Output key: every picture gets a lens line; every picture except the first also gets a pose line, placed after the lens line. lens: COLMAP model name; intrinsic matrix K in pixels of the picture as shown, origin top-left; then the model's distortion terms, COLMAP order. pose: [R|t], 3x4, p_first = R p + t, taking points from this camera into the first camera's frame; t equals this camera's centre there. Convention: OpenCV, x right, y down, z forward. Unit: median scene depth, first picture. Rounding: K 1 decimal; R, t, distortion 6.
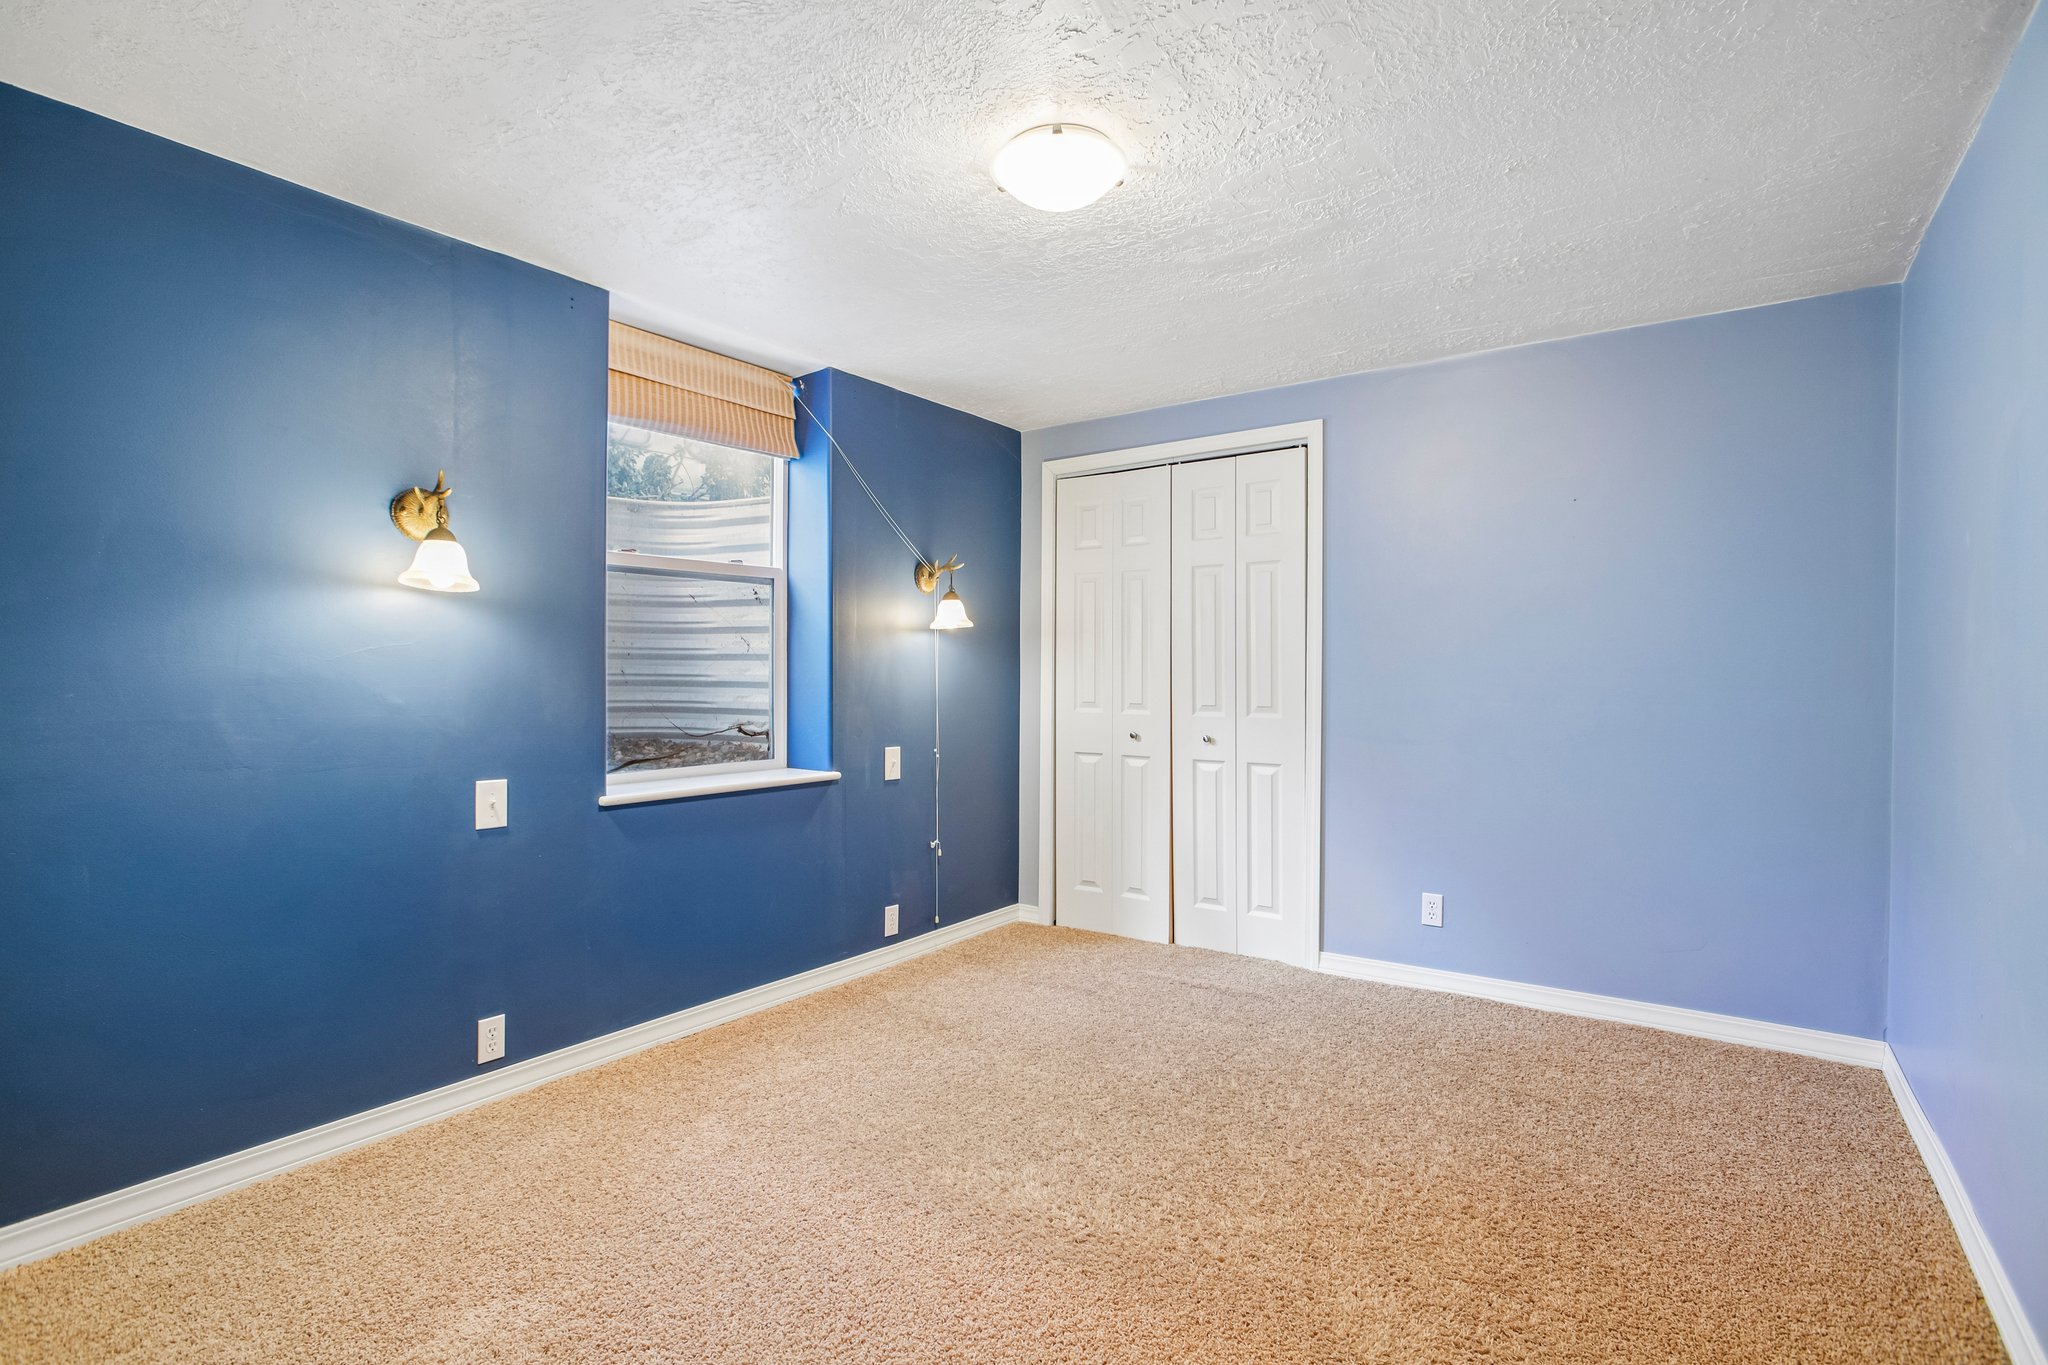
lens RADIAL K [[957.0, 0, 1022.0], [0, 957.0, 688.2], [0, 0, 1]] dist [-0.050510, 0.018636]
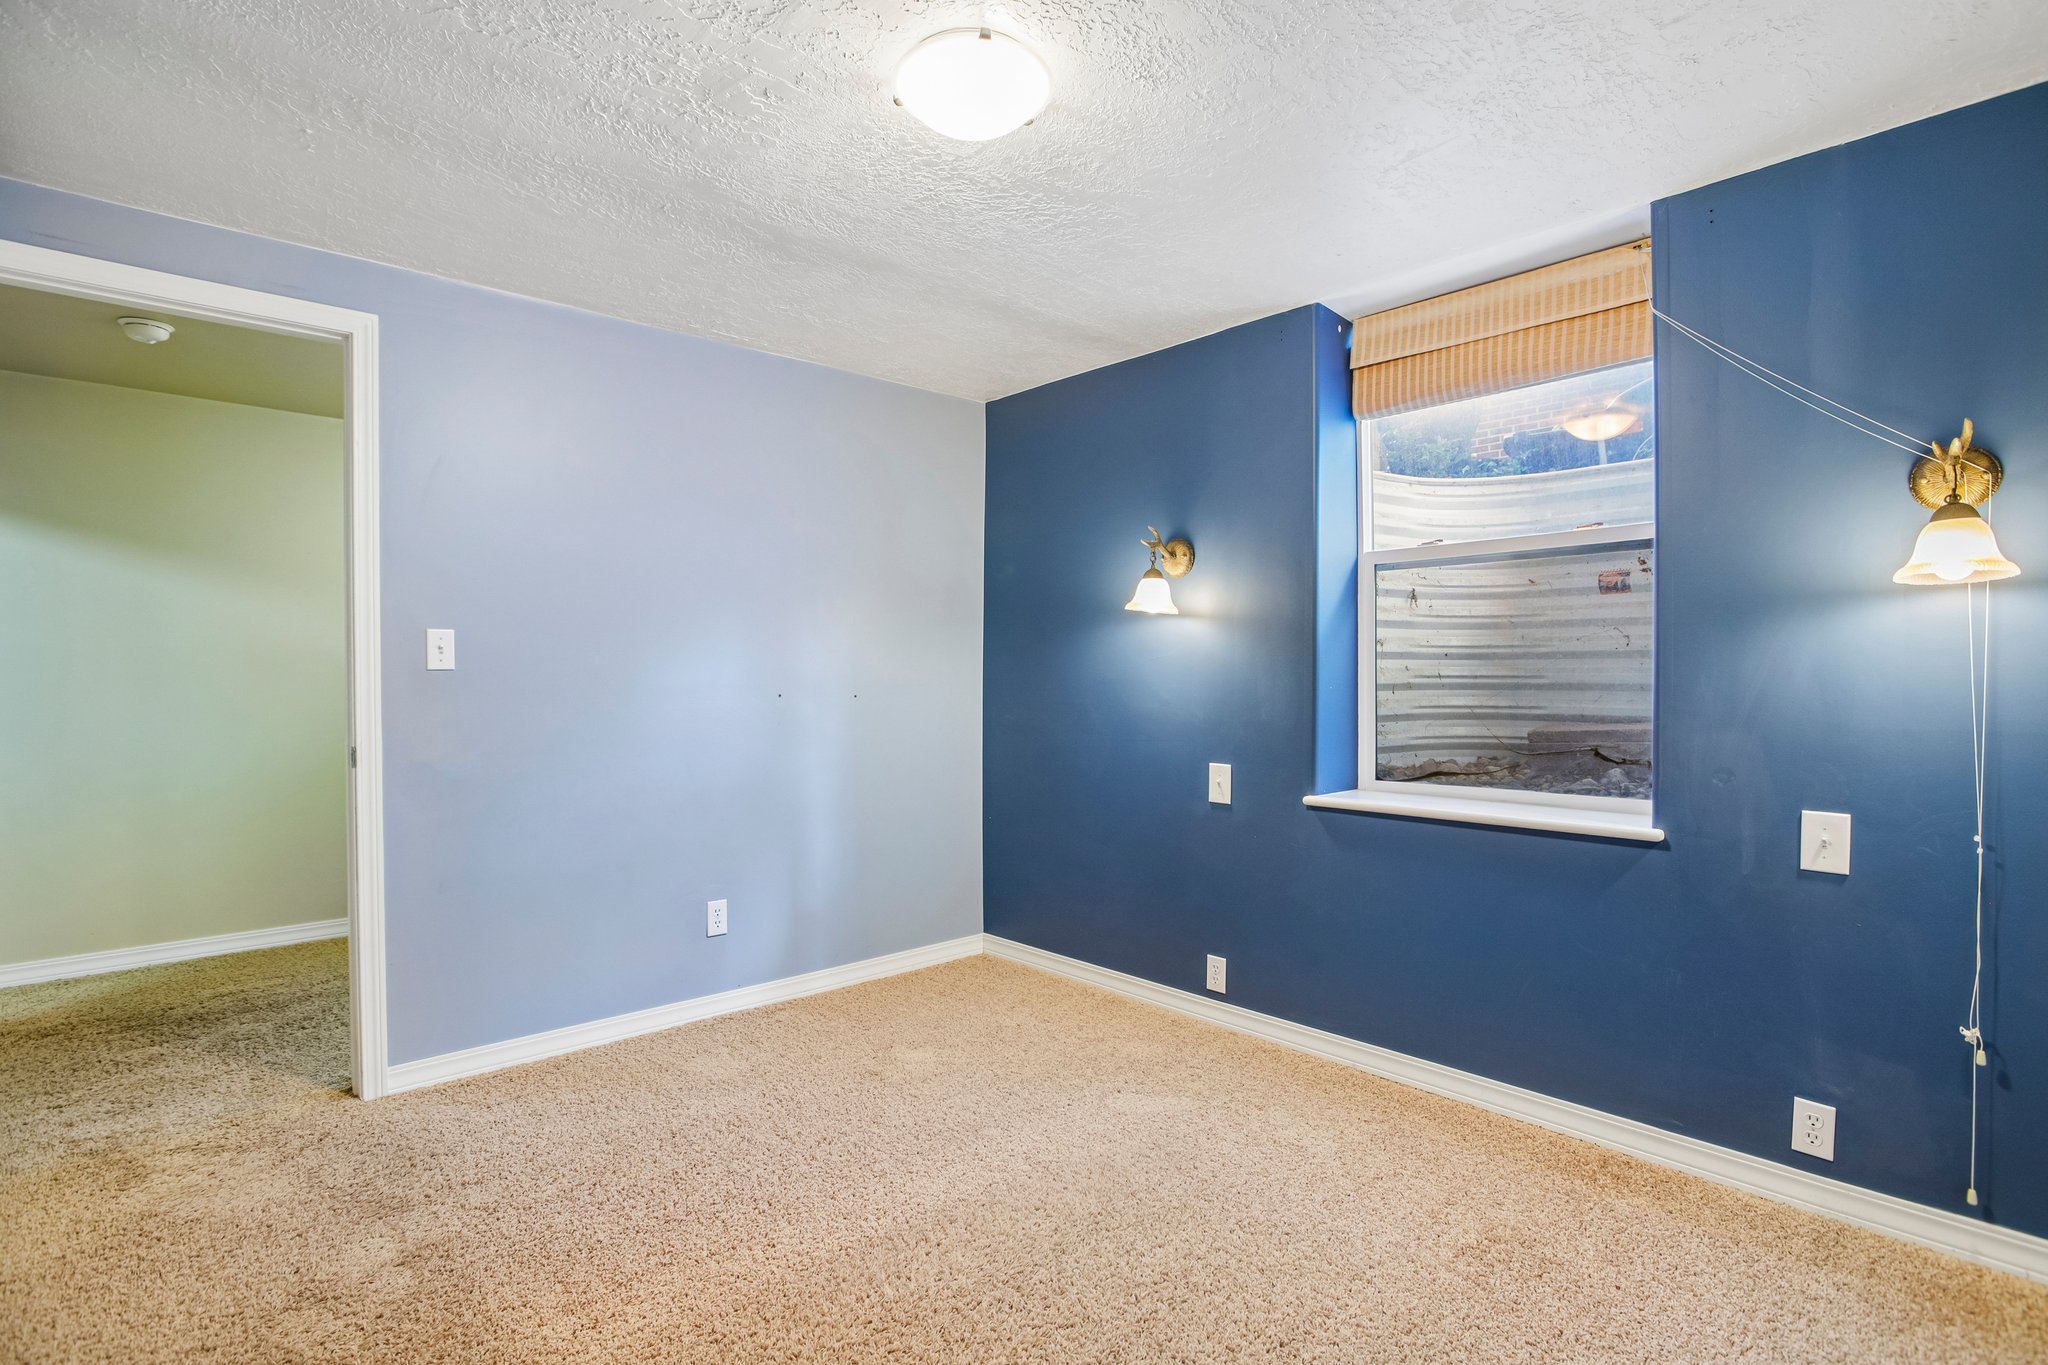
lens RADIAL K [[957.0, 0, 1022.0], [0, 957.0, 688.2], [0, 0, 1]] dist [-0.050510, 0.018636]
pose [[-0.202615, 0.004918, -0.979246, 0.638294], [-0.015359, 0.999848, 0.008199, -0.006575], [0.979138, 0.016701, -0.202509, 0.902978]]
